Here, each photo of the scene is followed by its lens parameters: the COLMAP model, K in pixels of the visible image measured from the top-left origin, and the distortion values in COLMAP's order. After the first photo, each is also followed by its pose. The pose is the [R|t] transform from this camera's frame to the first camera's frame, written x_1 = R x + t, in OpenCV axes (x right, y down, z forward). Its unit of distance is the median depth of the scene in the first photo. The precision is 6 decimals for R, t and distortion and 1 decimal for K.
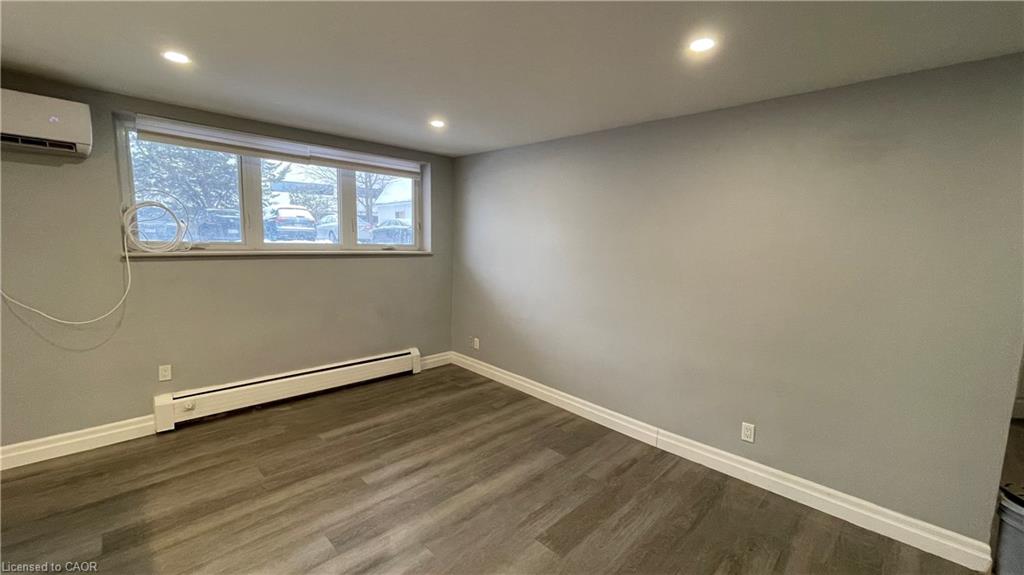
lens RADIAL K [[412.6, 0, 512.0], [0, 412.6, 287.5], [0, 0, 1]] dist [-0.000336, 0.000019]
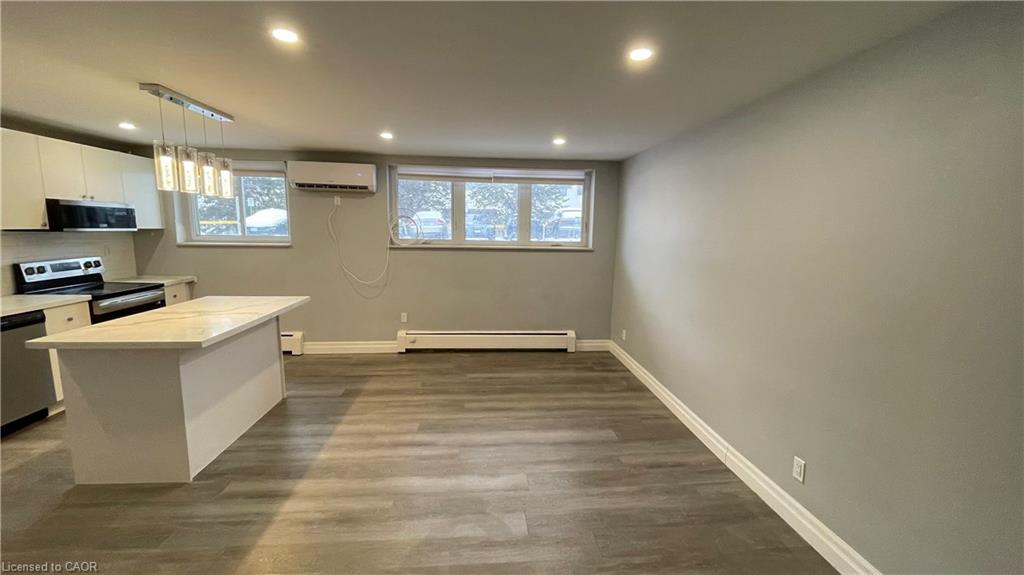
lens RADIAL K [[412.6, 0, 512.0], [0, 412.6, 287.5], [0, 0, 1]] dist [-0.000336, 0.000019]
pose [[0.768860, 0.075163, -0.634984, 0.511995], [-0.071748, 0.996937, 0.031133, 0.001871], [0.635379, 0.021622, 0.771897, -0.012818]]
